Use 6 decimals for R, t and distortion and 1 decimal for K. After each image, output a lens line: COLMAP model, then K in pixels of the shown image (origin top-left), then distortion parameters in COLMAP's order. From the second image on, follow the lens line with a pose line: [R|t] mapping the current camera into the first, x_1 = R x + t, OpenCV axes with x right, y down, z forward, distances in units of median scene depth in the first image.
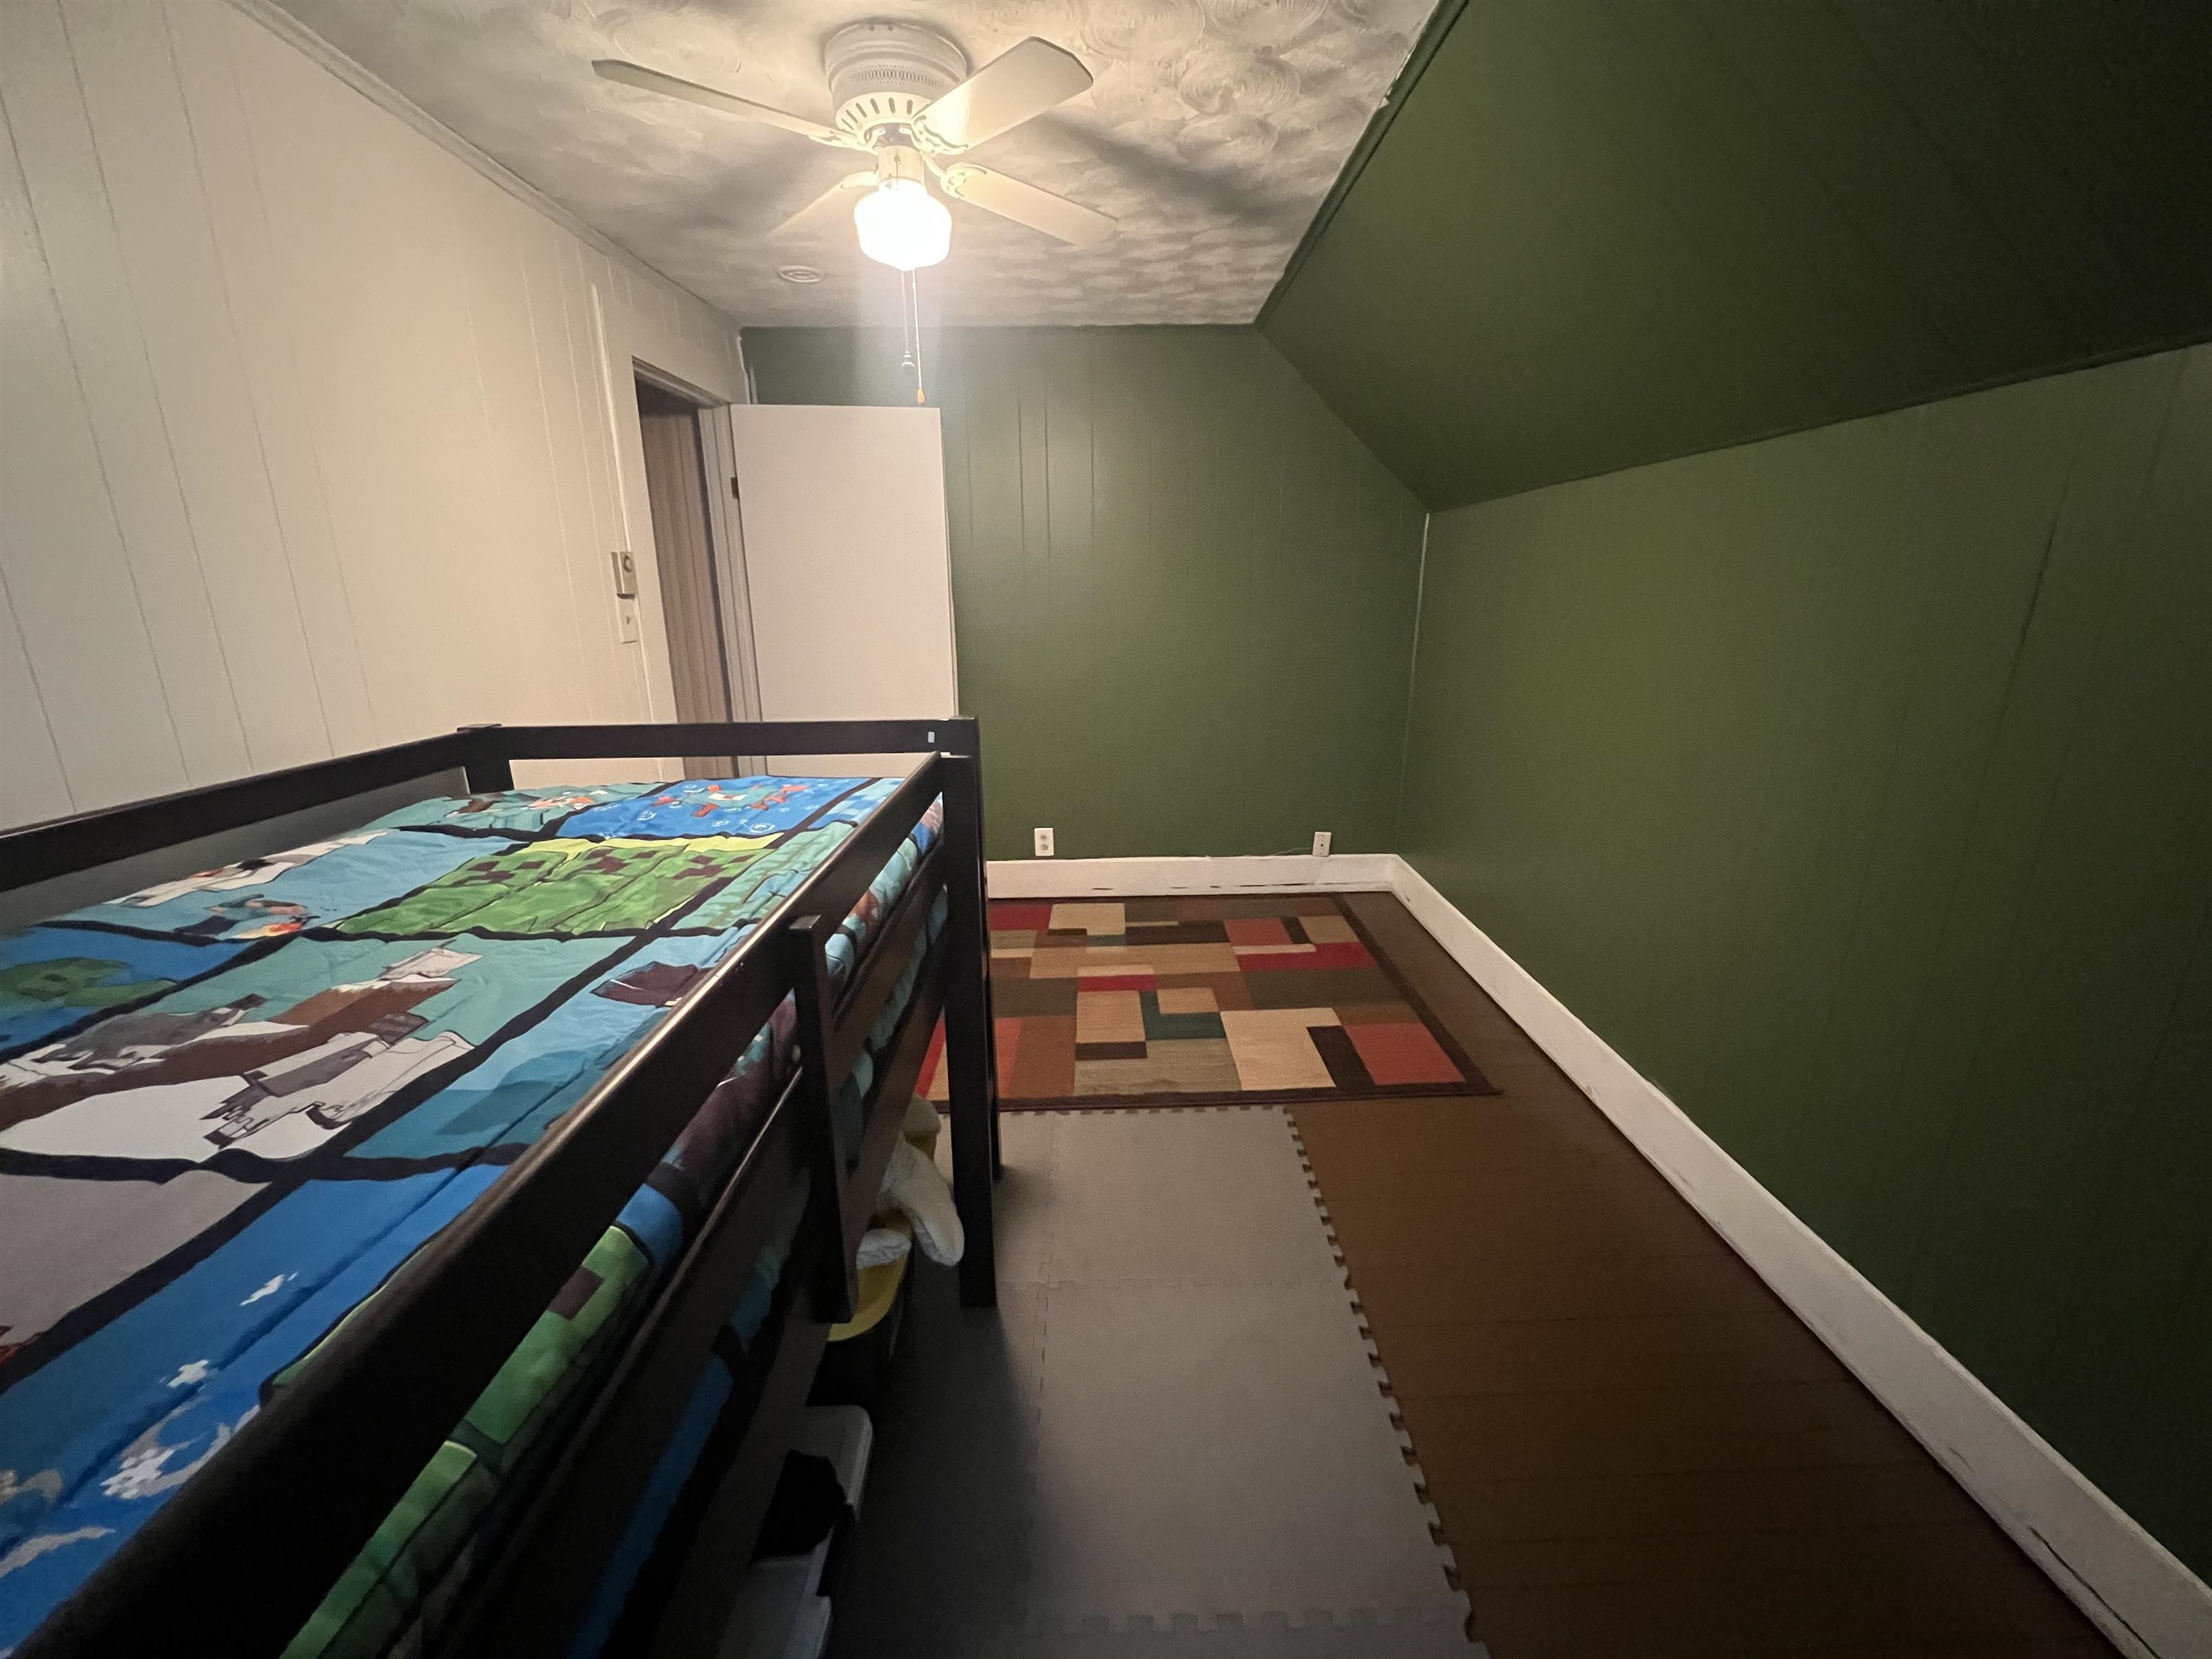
lens RADIAL K [[893.5, 0, 1125.0], [0, 893.5, 824.4], [0, 0, 1]] dist [-0.002756, -0.000455]
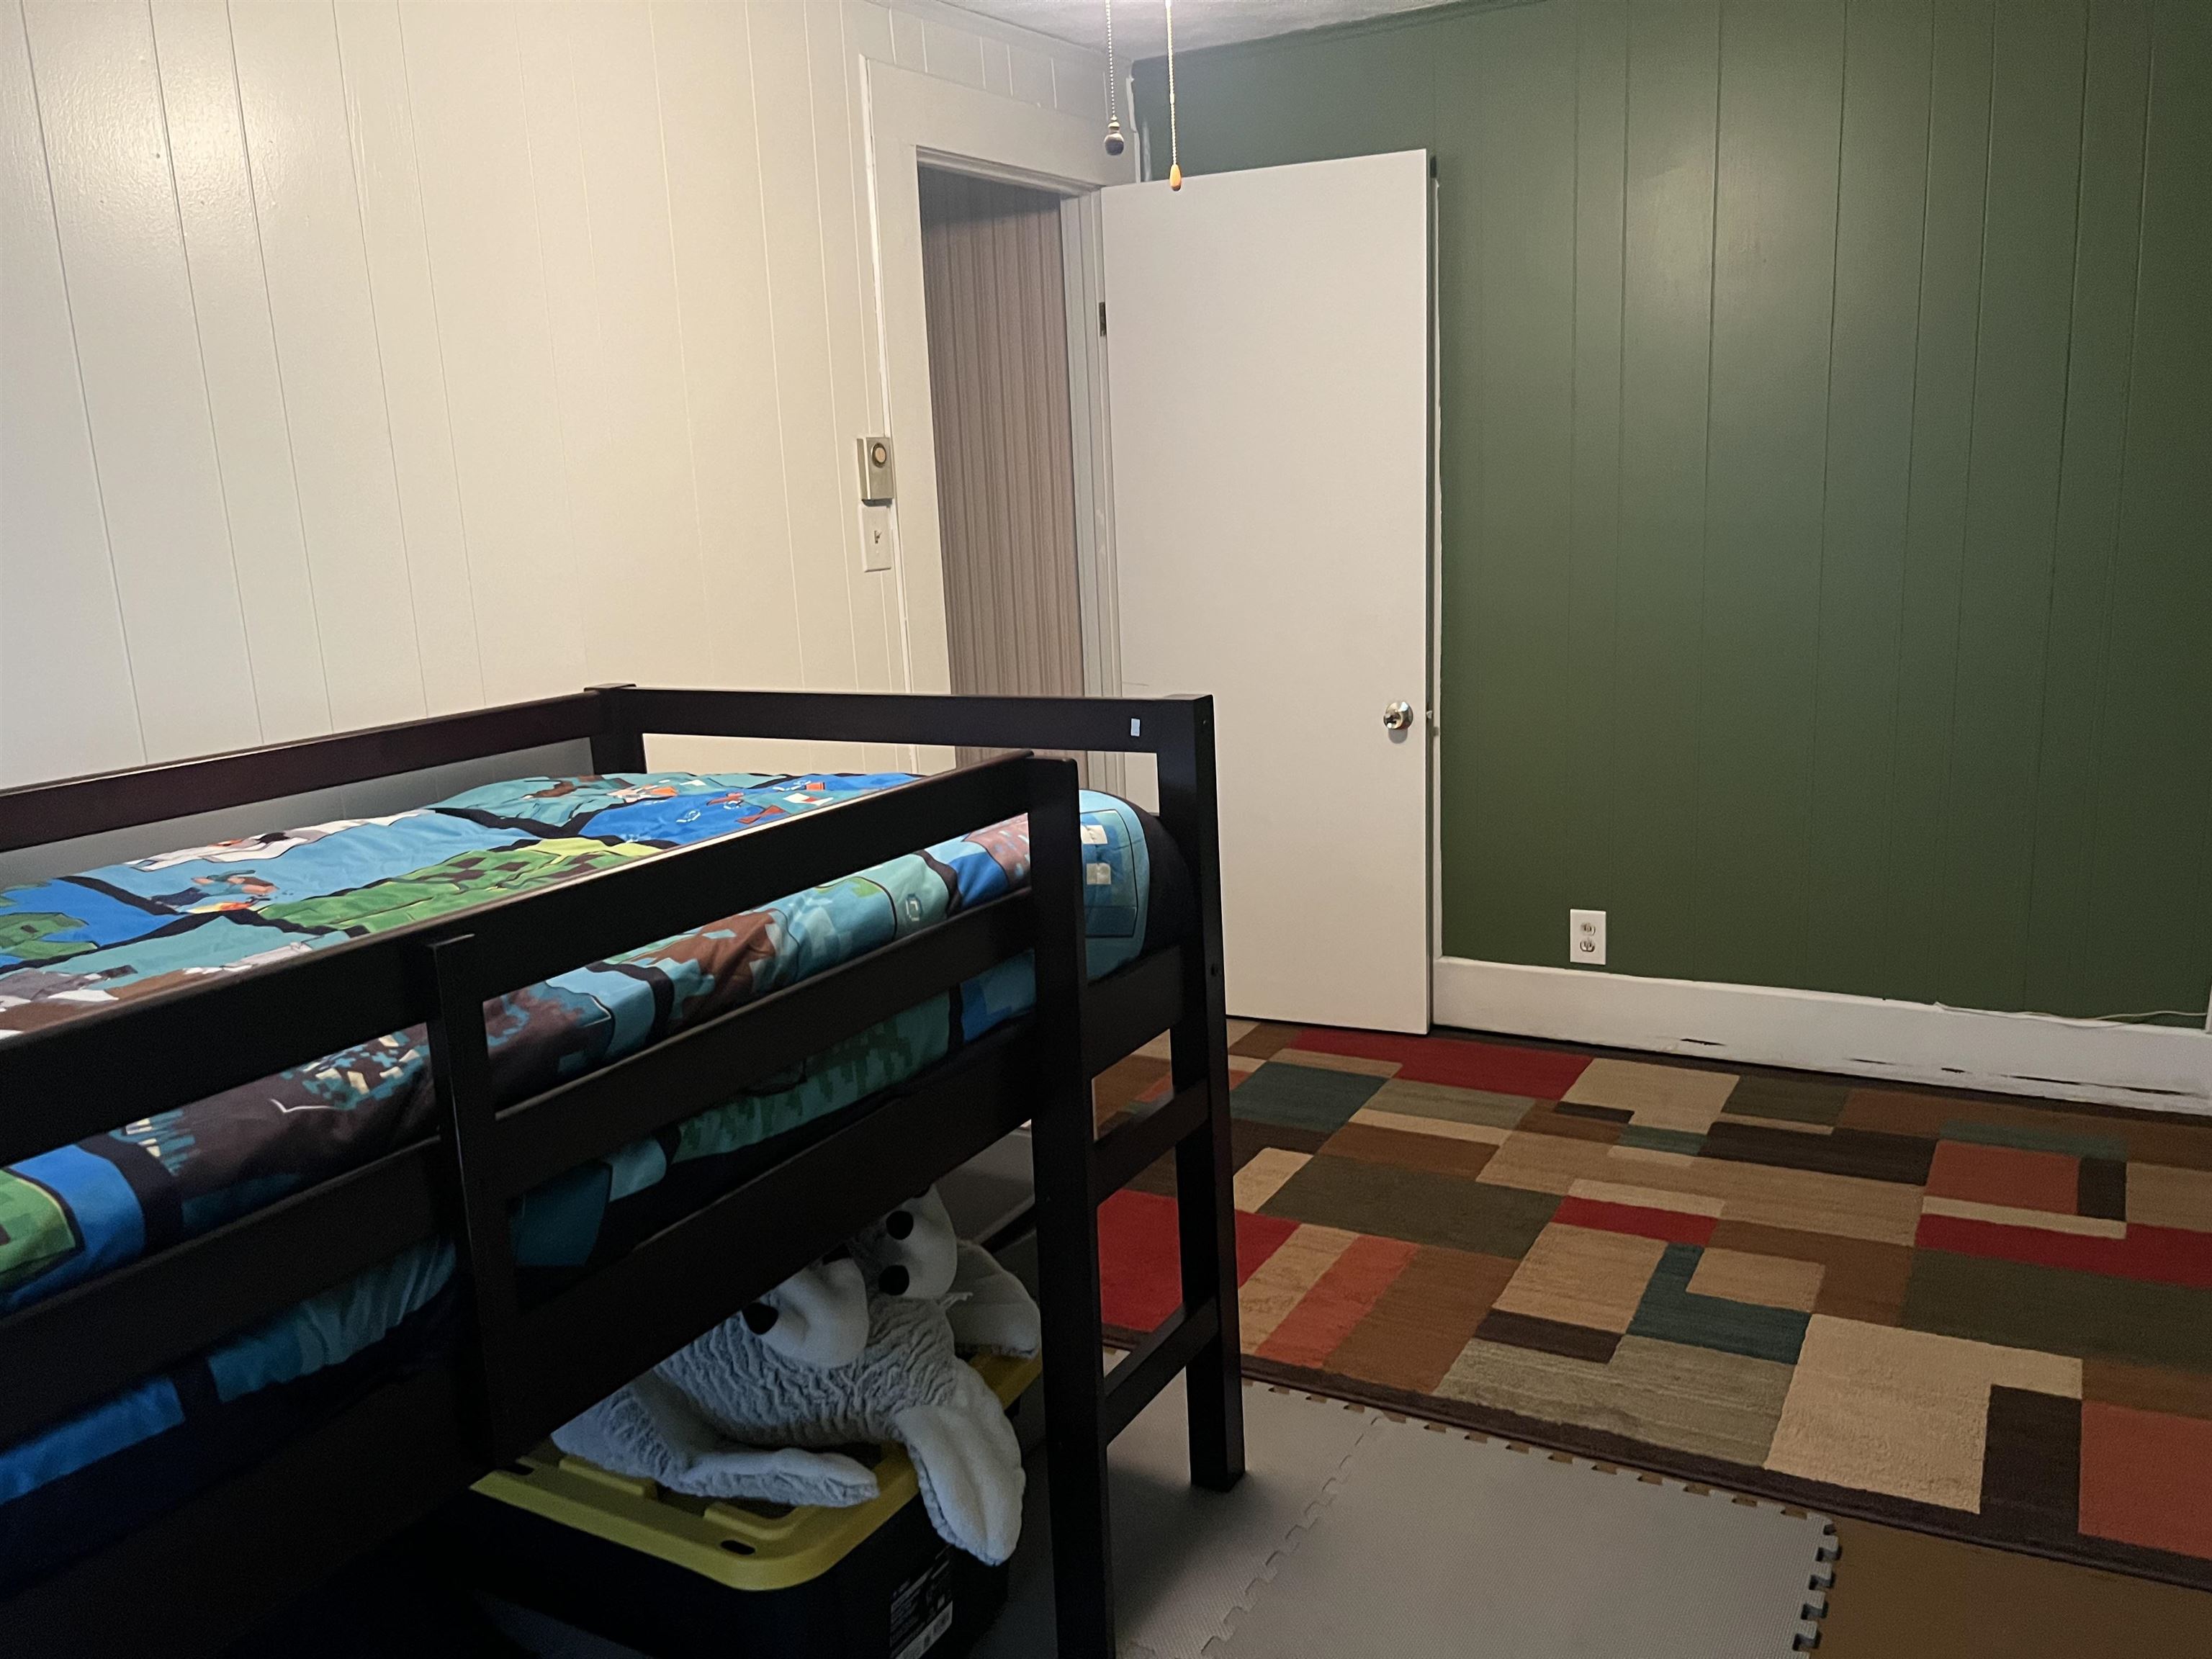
lens RADIAL K [[1684.7, 0, 1105.1], [0, 1684.7, 866.4], [0, 0, 1]] dist [0.008718, -0.002321]
pose [[0.851798, 0.080903, -0.517586, 0.238369], [-0.089956, 0.995917, 0.007628, -0.005222], [0.516090, 0.040062, 0.855597, 0.005240]]
